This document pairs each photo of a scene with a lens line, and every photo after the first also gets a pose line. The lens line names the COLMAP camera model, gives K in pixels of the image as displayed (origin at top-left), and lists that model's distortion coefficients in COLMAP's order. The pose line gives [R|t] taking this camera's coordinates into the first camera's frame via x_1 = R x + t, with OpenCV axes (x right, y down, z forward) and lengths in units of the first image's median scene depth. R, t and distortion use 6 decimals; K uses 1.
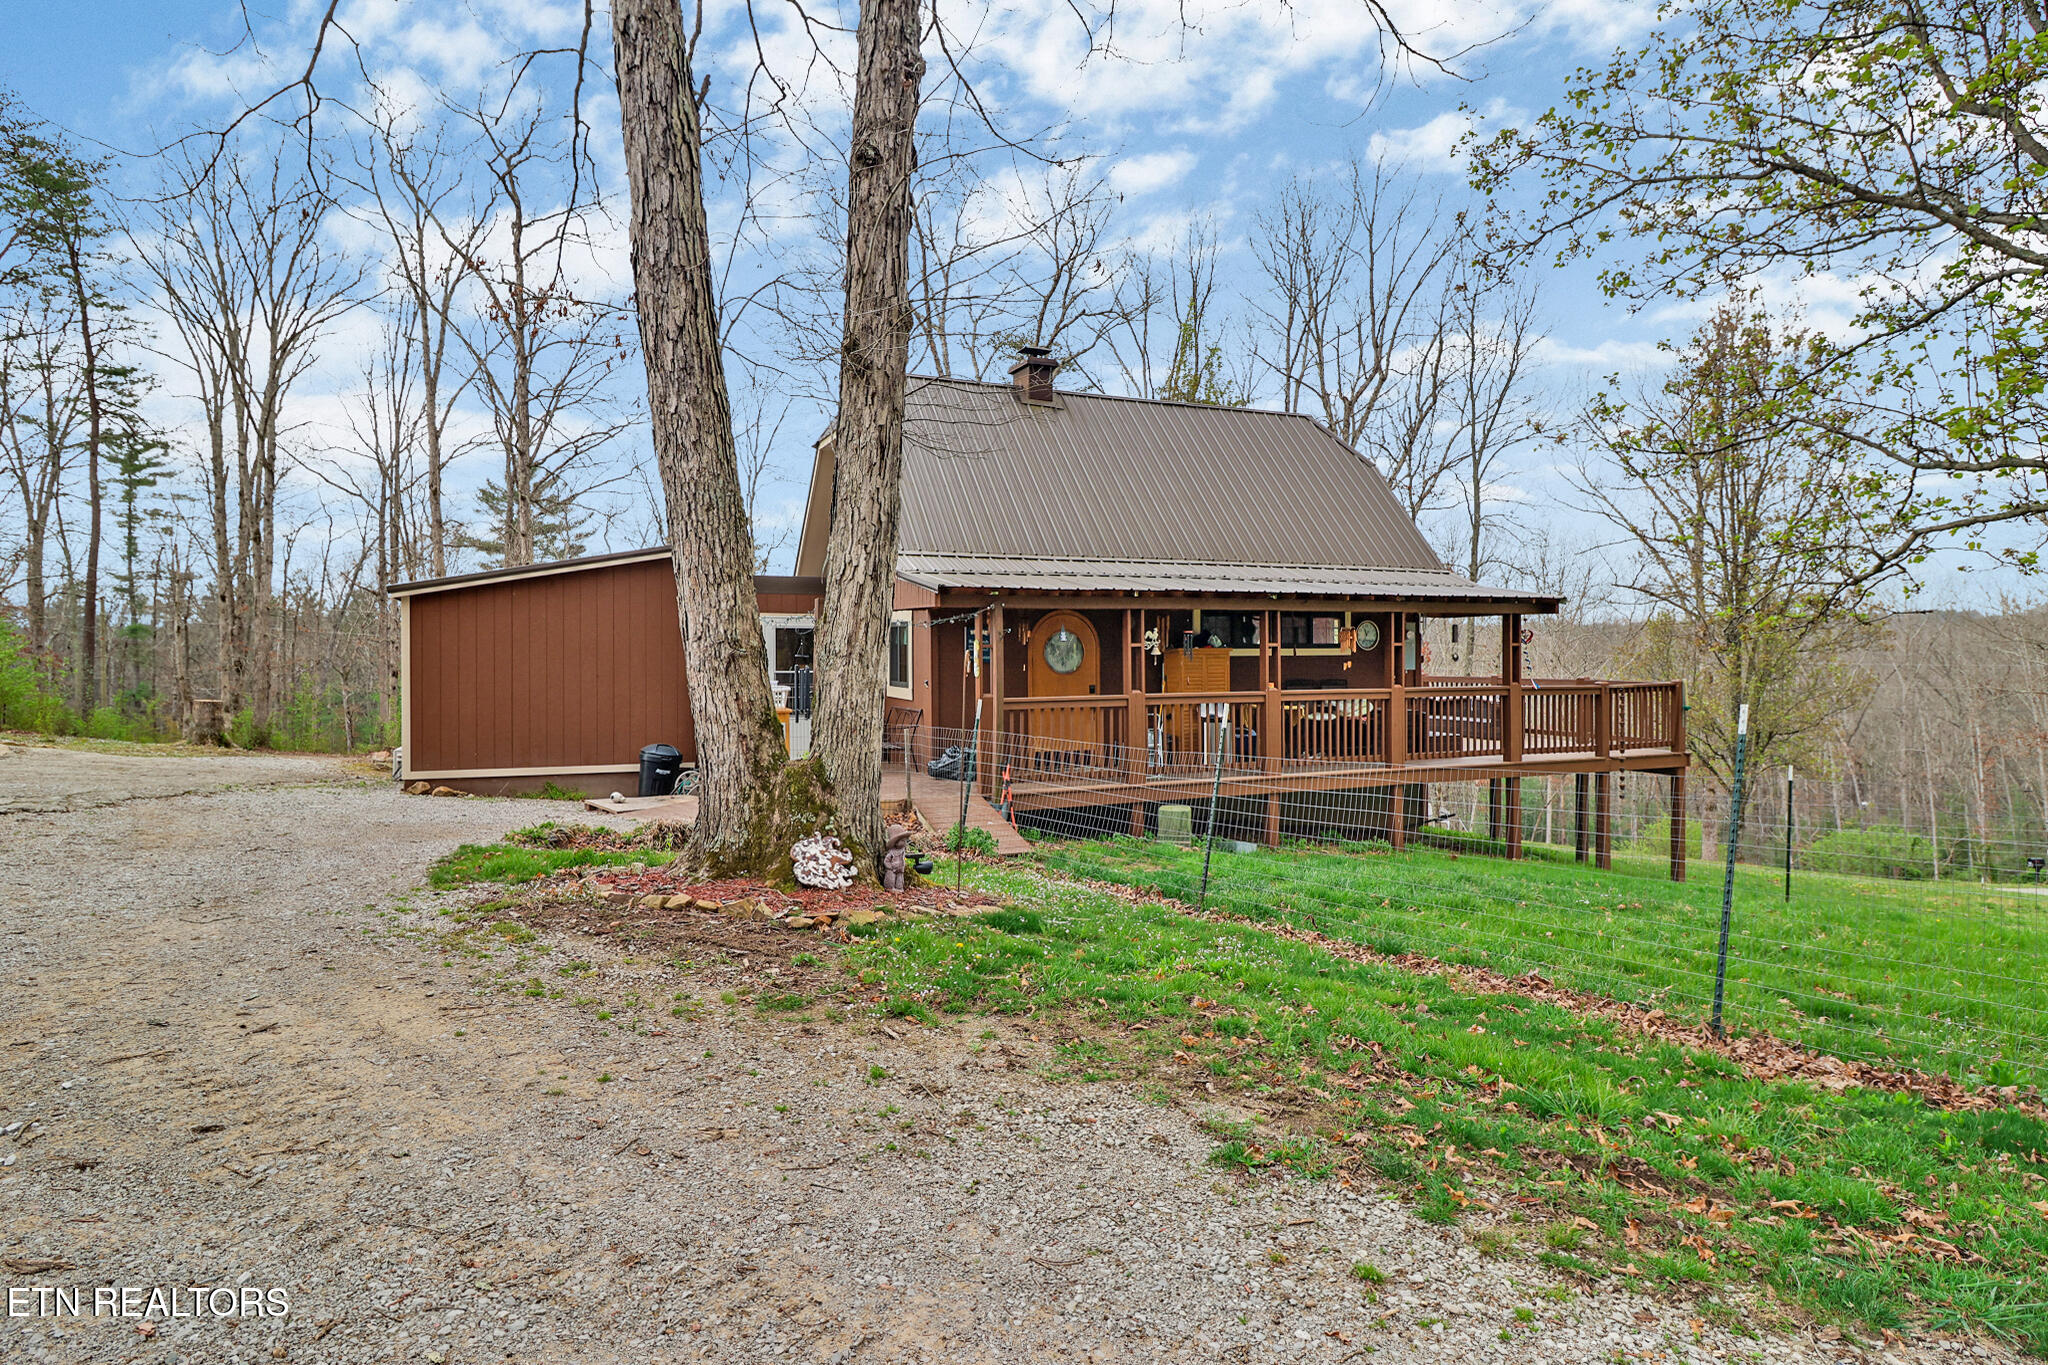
lens RADIAL K [[1138.6, 0, 1030.2], [0, 1138.6, 653.4], [0, 0, 1]] dist [0.000995, 0.000159]
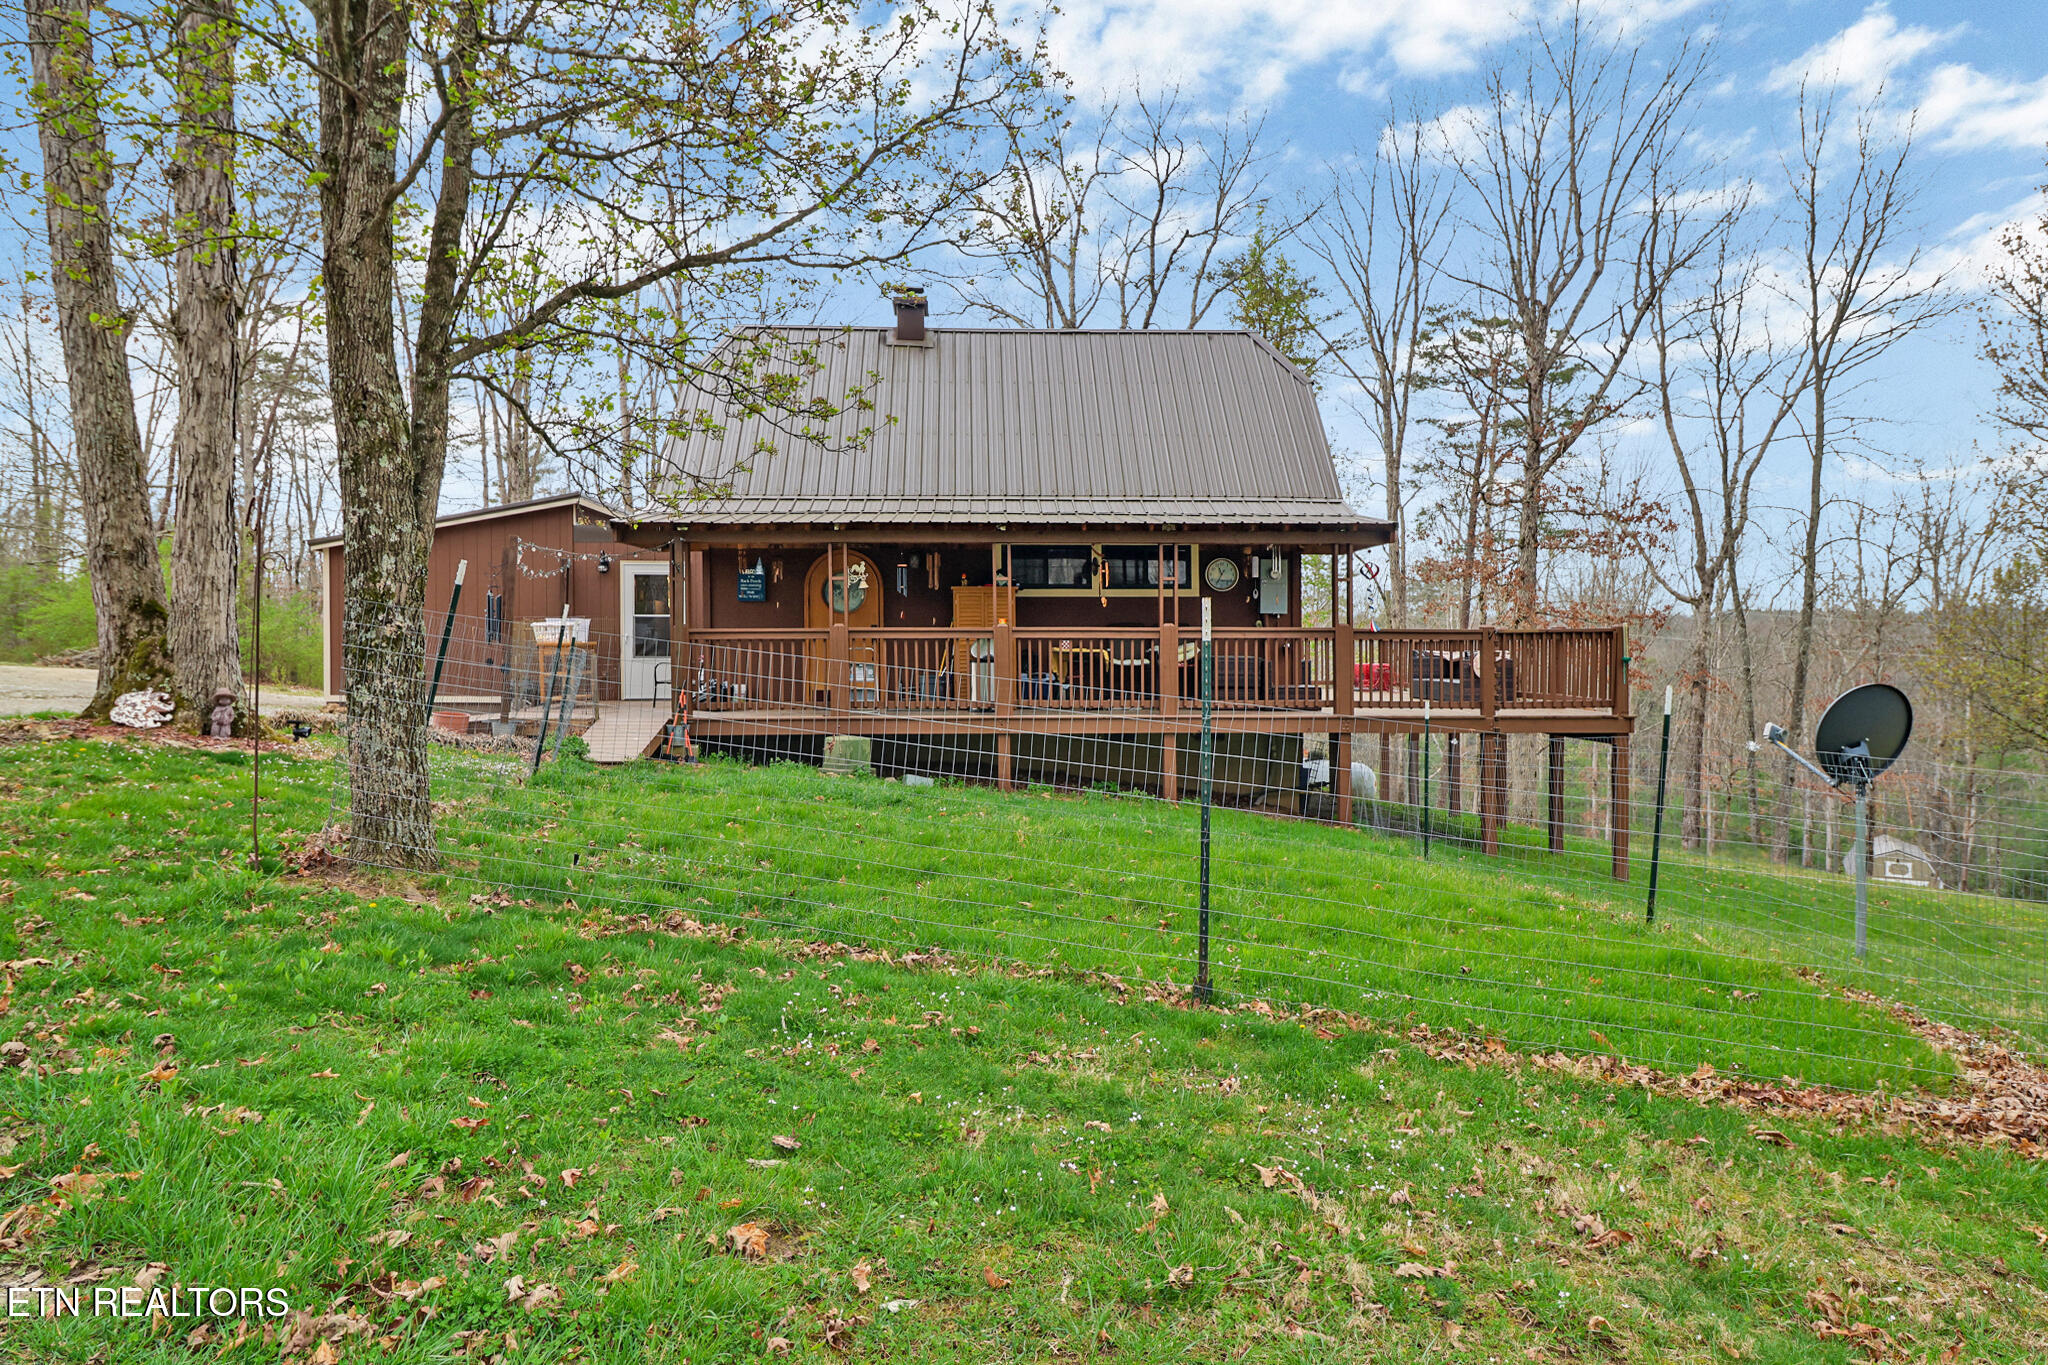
lens RADIAL K [[1311.3, 0, 1024.0], [0, 1311.3, 682.5], [0, 0, 1]] dist [0.000490, -0.000078]
pose [[0.919880, 0.013950, -0.391952, 0.659287], [-0.005081, 0.999707, 0.023655, 0.053046], [0.392167, -0.019768, 0.919682, -0.005105]]
